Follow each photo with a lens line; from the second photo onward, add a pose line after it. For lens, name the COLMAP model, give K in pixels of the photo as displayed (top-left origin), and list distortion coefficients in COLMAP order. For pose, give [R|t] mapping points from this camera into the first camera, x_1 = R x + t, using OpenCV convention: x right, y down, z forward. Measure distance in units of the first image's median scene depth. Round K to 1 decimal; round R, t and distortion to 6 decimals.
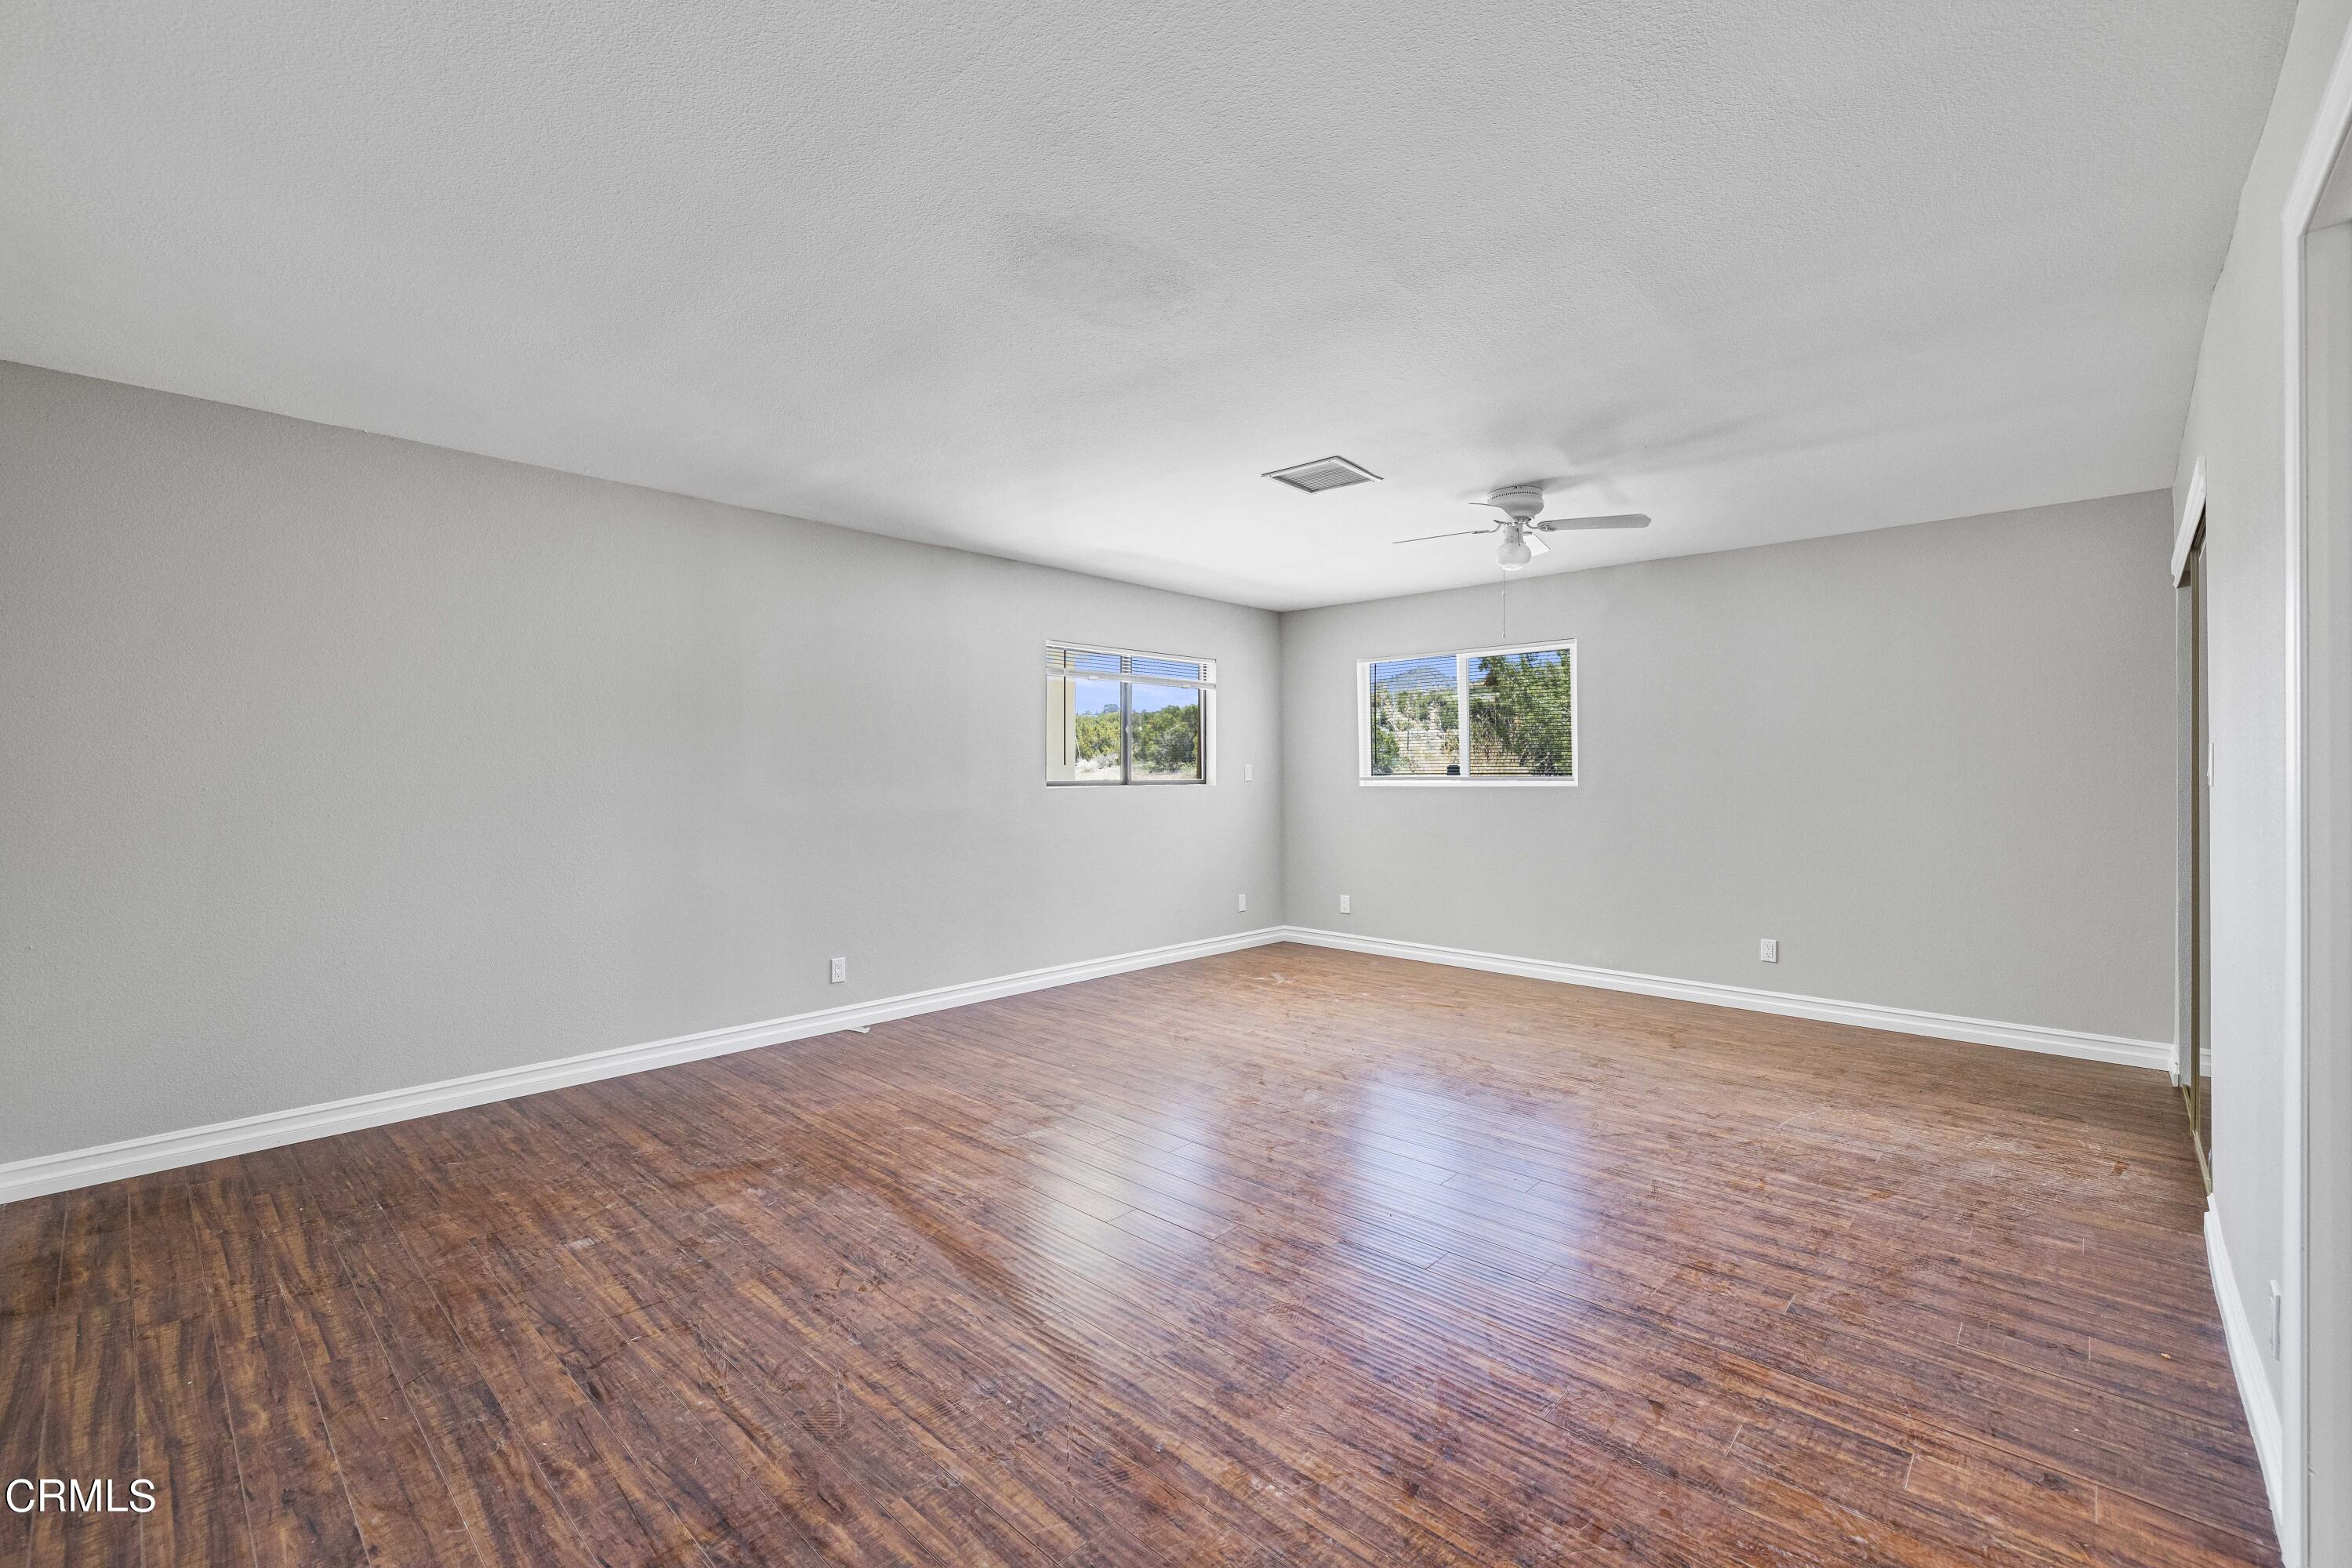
lens RADIAL K [[993.0, 0, 1170.7], [0, 993.0, 777.3], [0, 0, 1]] dist [0.002576, -0.000063]
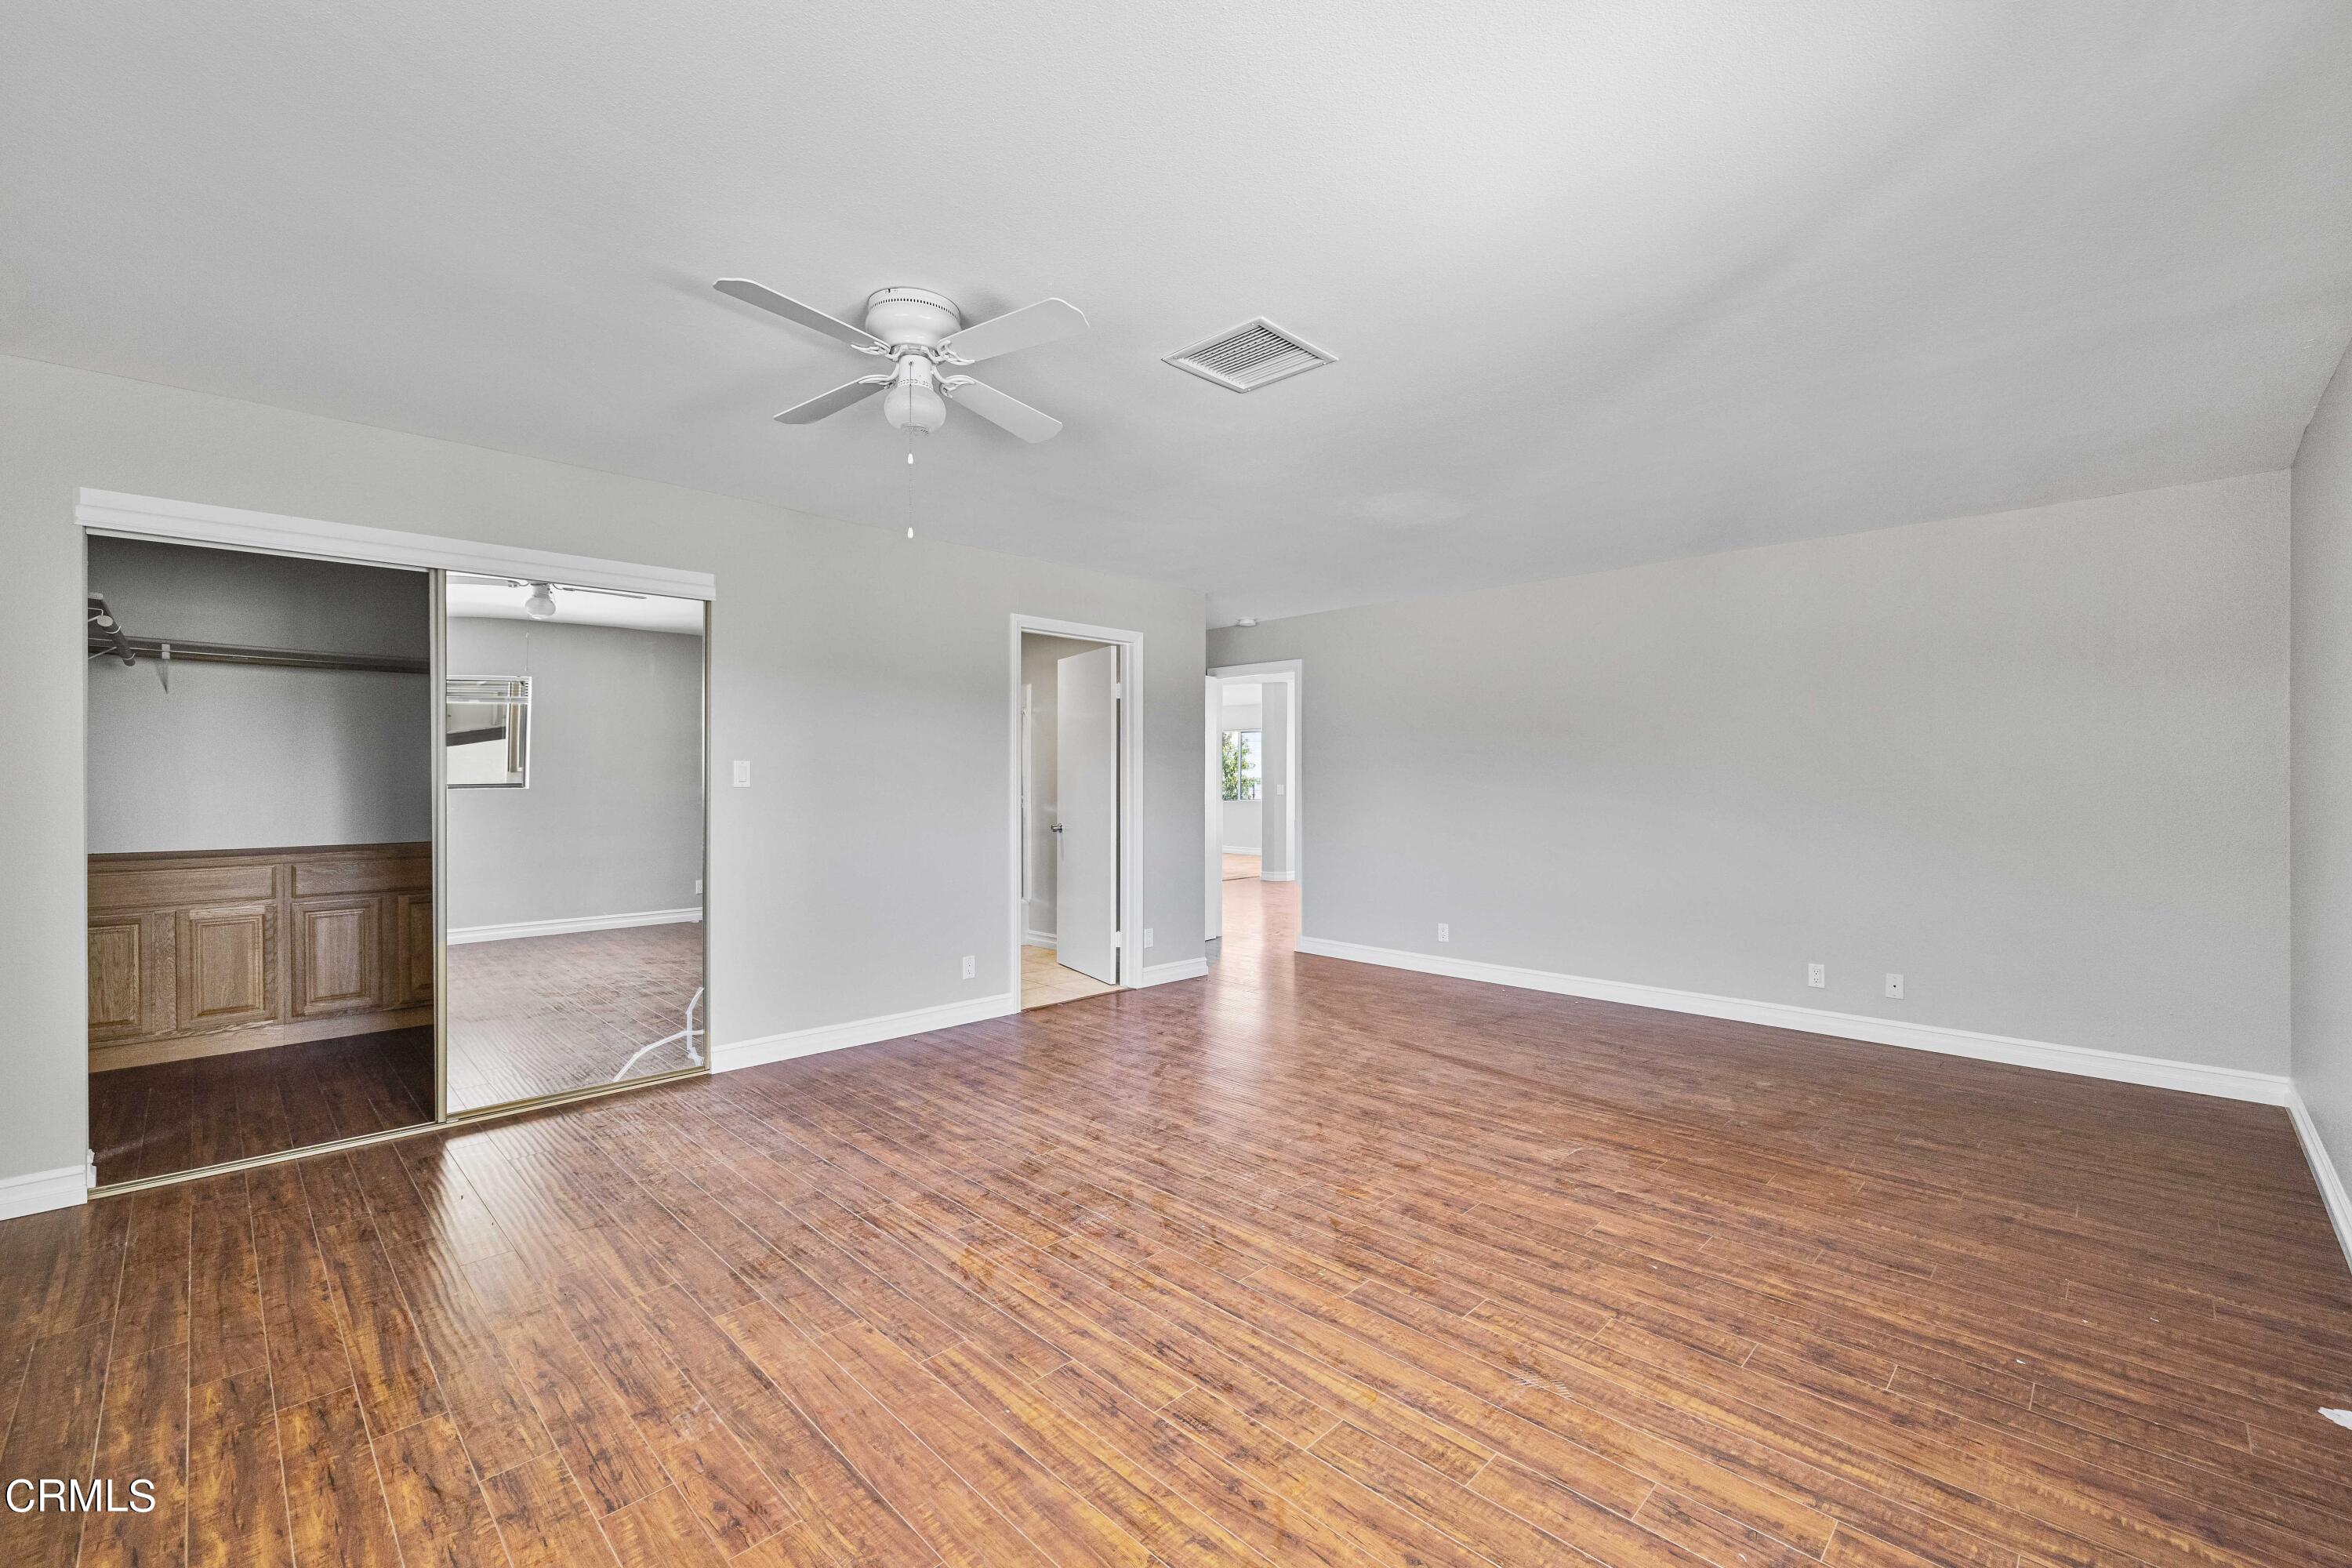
lens RADIAL K [[993.0, 0, 1167.3], [0, 993.0, 790.3], [0, 0, 1]] dist [0.002576, -0.000063]
pose [[-0.999167, -0.002801, 0.040700, 0.215306], [-0.002318, 0.999926, 0.011907, -0.005132], [-0.040731, 0.011803, -0.999100, 2.008849]]
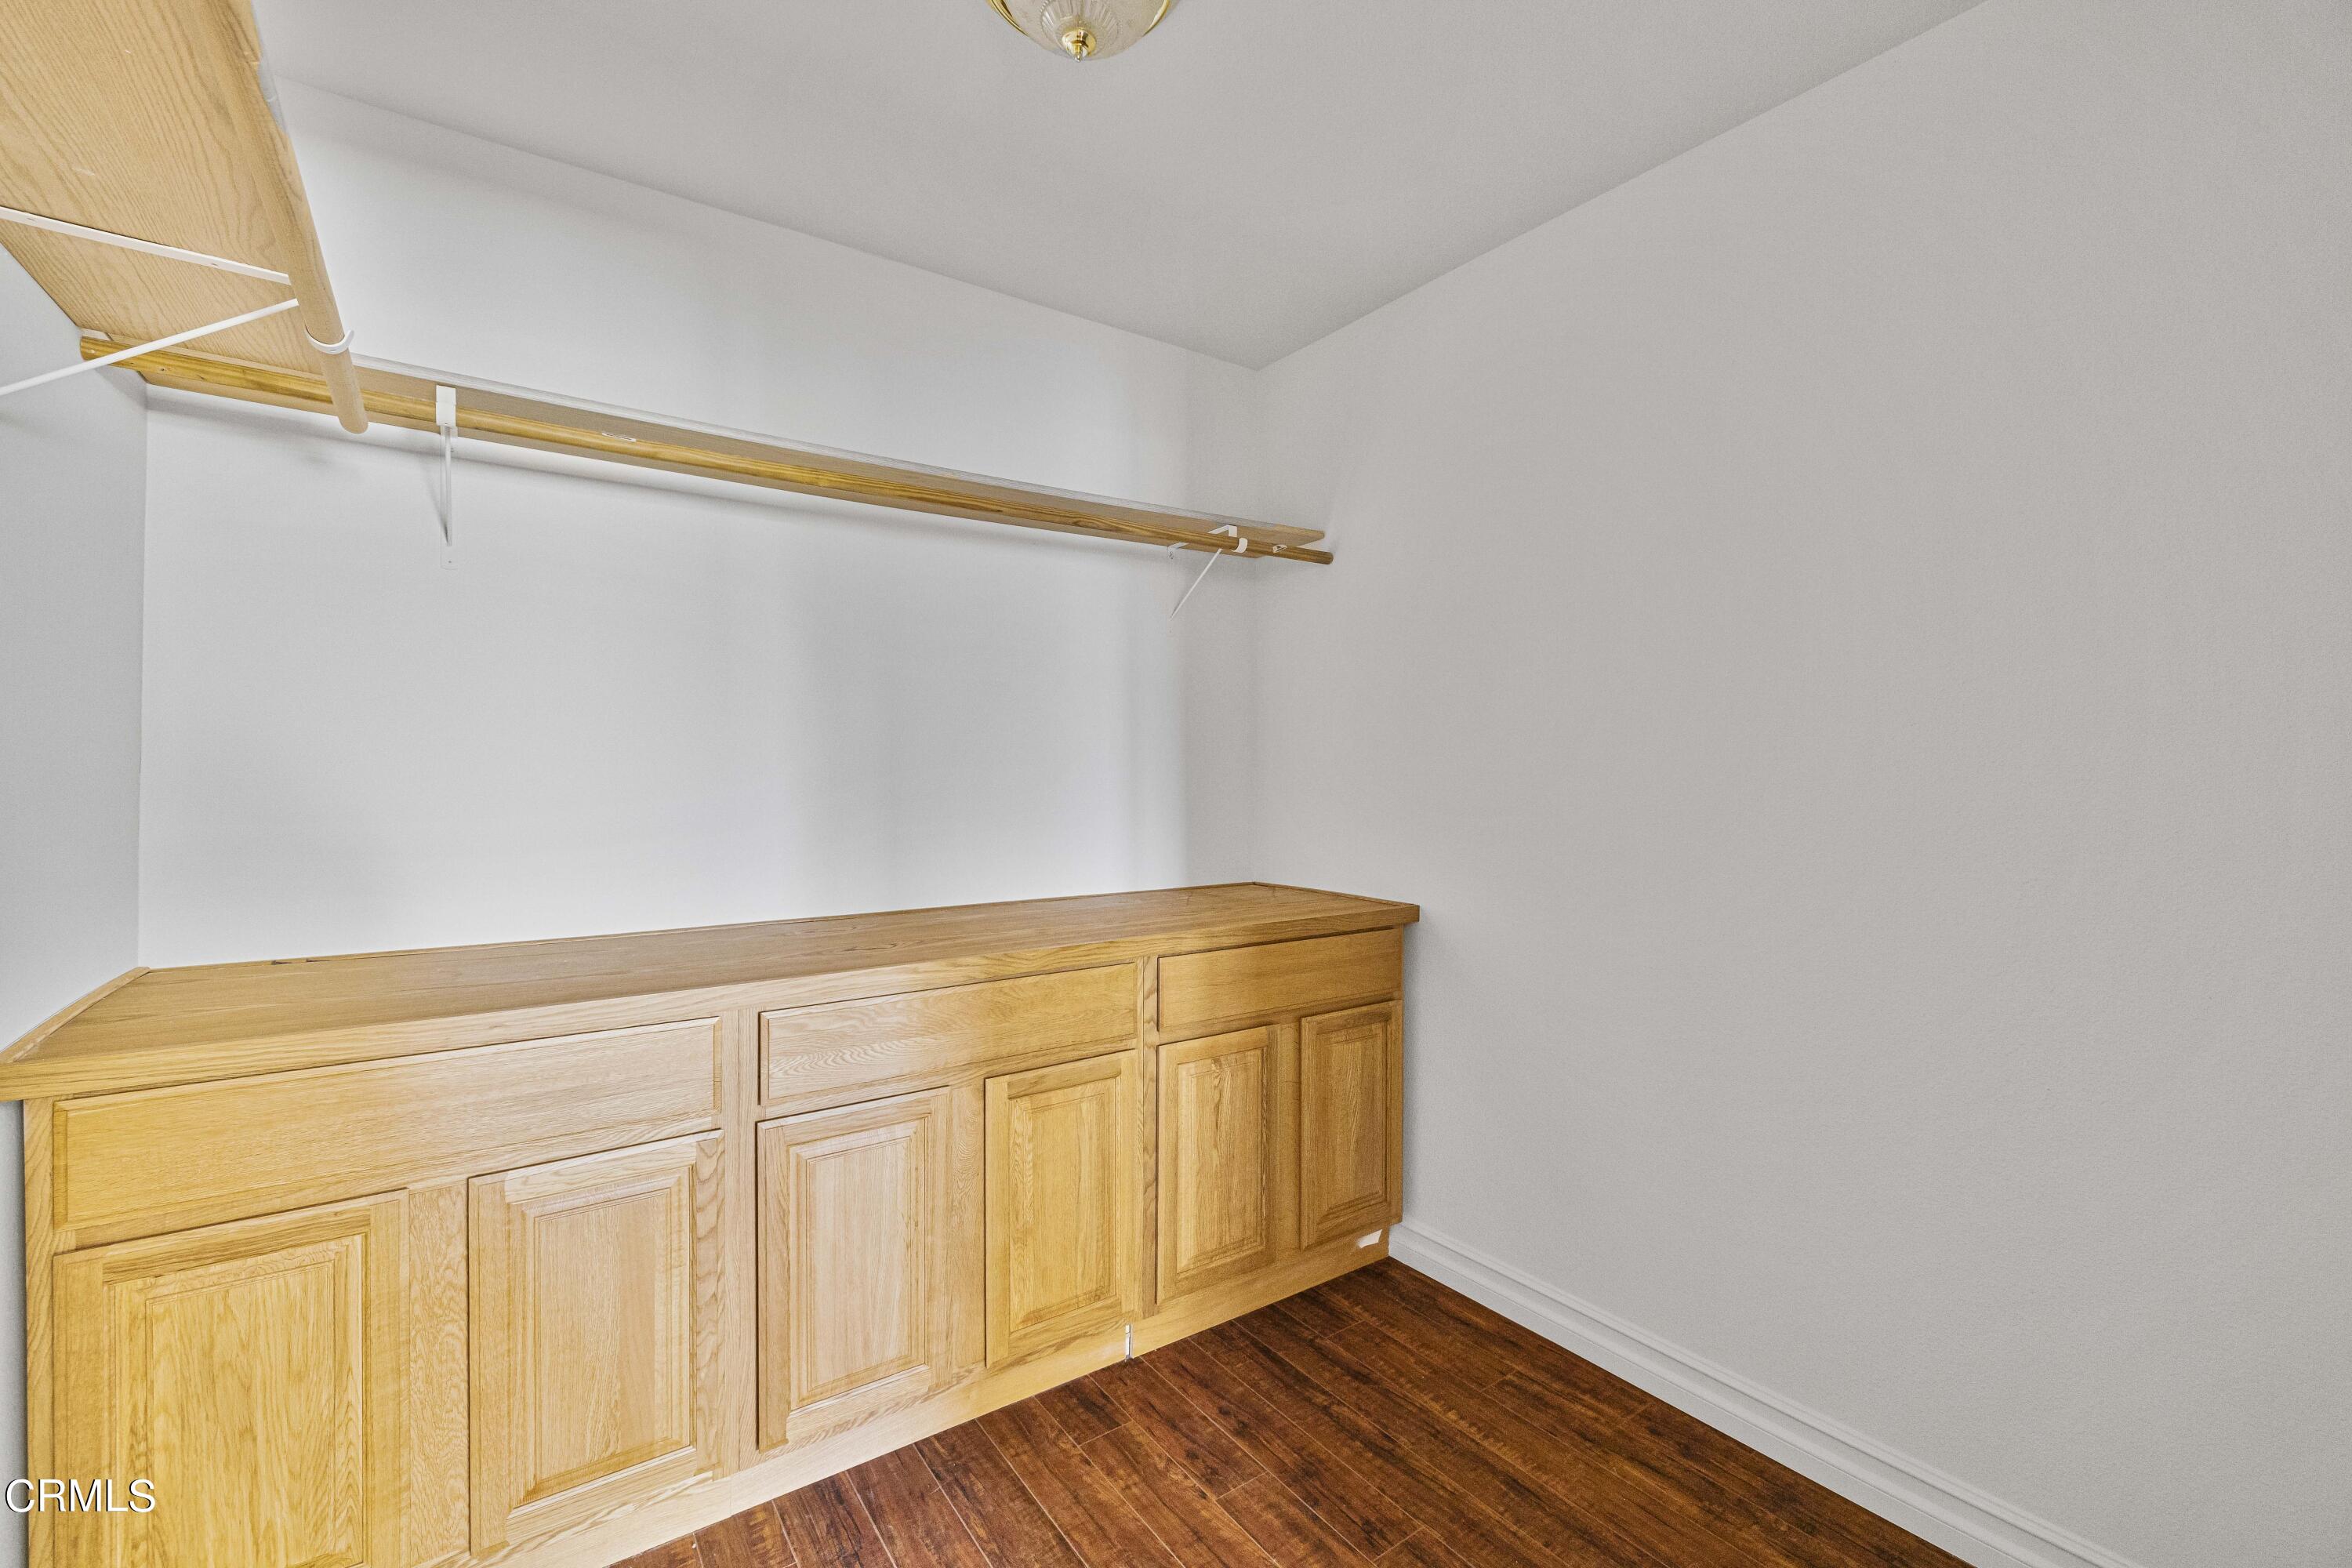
lens RADIAL K [[993.0, 0, 1189.8], [0, 993.0, 771.2], [0, 0, 1]] dist [0.002576, -0.000063]
pose [[-0.977382, -0.007443, 0.211352, 0.279426], [-0.003821, 0.999839, 0.017540, -0.005372], [-0.211449, 0.016335, -0.977253, 1.948680]]
